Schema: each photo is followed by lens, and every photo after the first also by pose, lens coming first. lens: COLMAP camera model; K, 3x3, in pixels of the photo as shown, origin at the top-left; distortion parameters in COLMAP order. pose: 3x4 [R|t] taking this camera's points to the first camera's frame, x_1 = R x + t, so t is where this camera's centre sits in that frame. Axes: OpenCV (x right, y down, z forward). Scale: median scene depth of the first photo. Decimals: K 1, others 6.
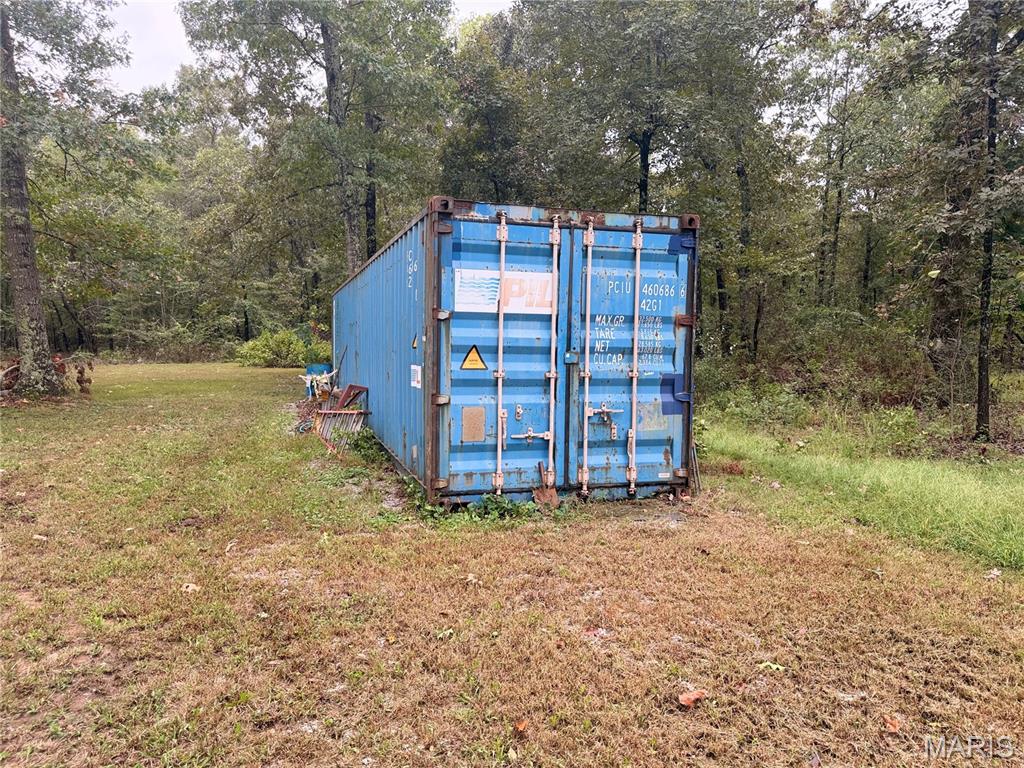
lens RADIAL K [[709.8, 0, 511.9], [0, 709.8, 387.3], [0, 0, 1]] dist [0.006194, -0.000290]
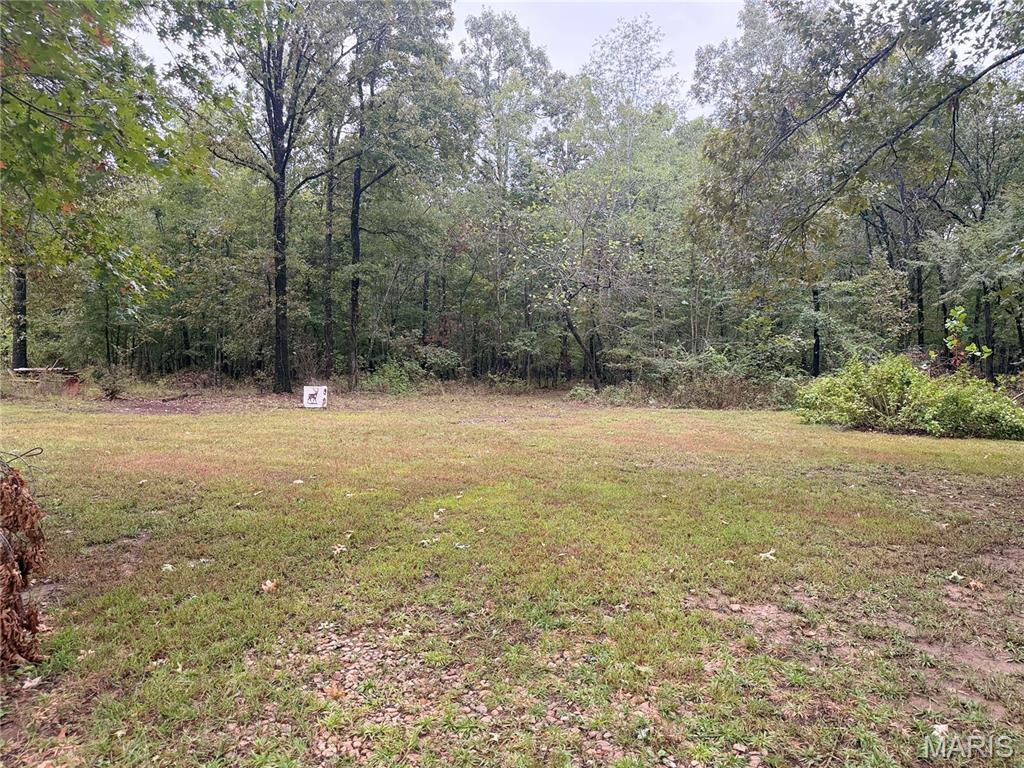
lens RADIAL K [[709.8, 0, 510.8], [0, 709.8, 387.8], [0, 0, 1]] dist [0.006194, -0.000290]
pose [[0.726507, 0.033510, -0.686342, -0.151172], [-0.063856, 0.997781, -0.018877, -0.028266], [0.684186, 0.057541, 0.727034, 0.395769]]
